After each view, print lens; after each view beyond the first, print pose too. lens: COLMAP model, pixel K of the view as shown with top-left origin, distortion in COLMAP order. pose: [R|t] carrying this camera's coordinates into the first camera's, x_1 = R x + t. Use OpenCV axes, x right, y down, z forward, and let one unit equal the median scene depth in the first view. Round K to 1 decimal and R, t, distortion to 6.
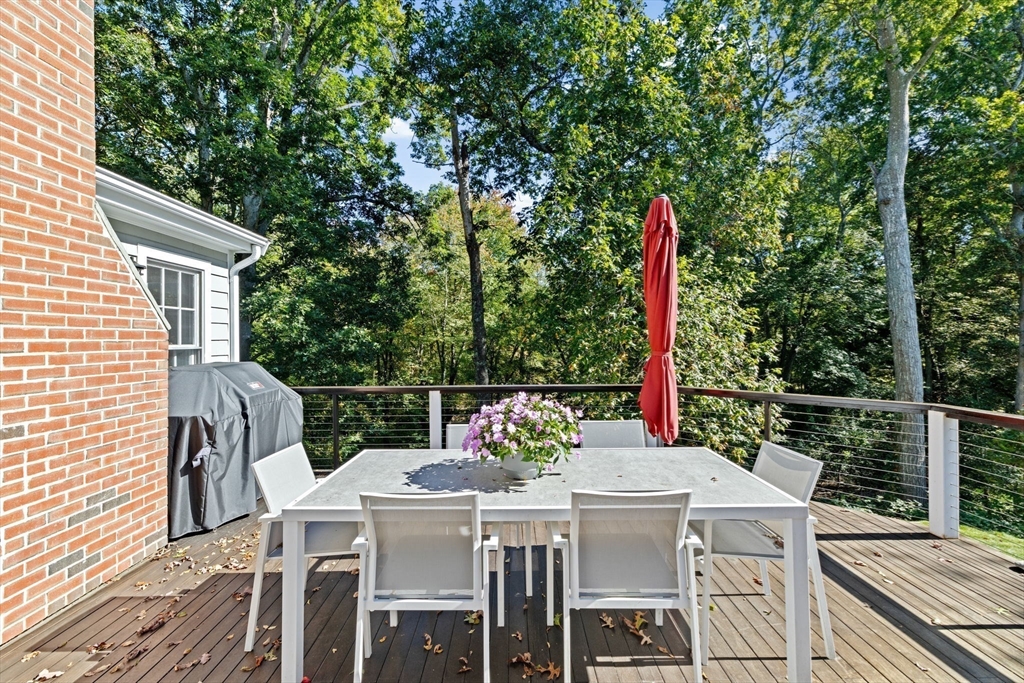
lens RADIAL K [[439.9, 0, 512.8], [0, 439.9, 336.8], [0, 0, 1]] dist [0.000985, 0.001443]
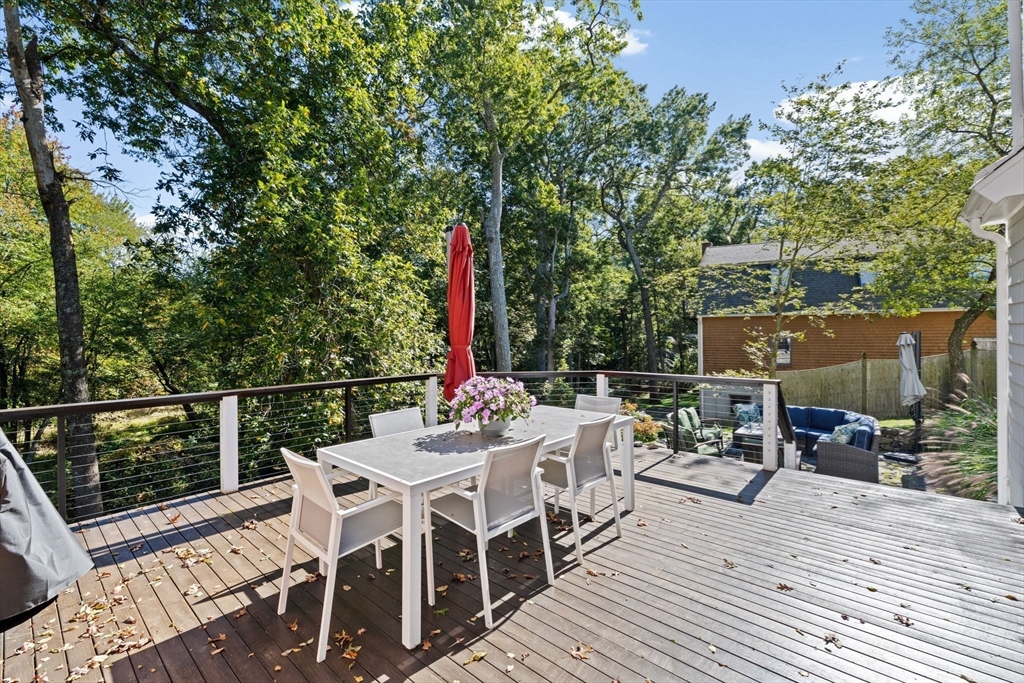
lens RADIAL K [[439.9, 0, 509.6], [0, 439.9, 339.4], [0, 0, 1]] dist [0.000985, 0.001443]
pose [[0.671876, -0.005056, 0.740646, -0.201268], [-0.000352, 0.999974, 0.007146, 0.002832], [-0.740664, -0.005062, 0.671857, 0.013140]]
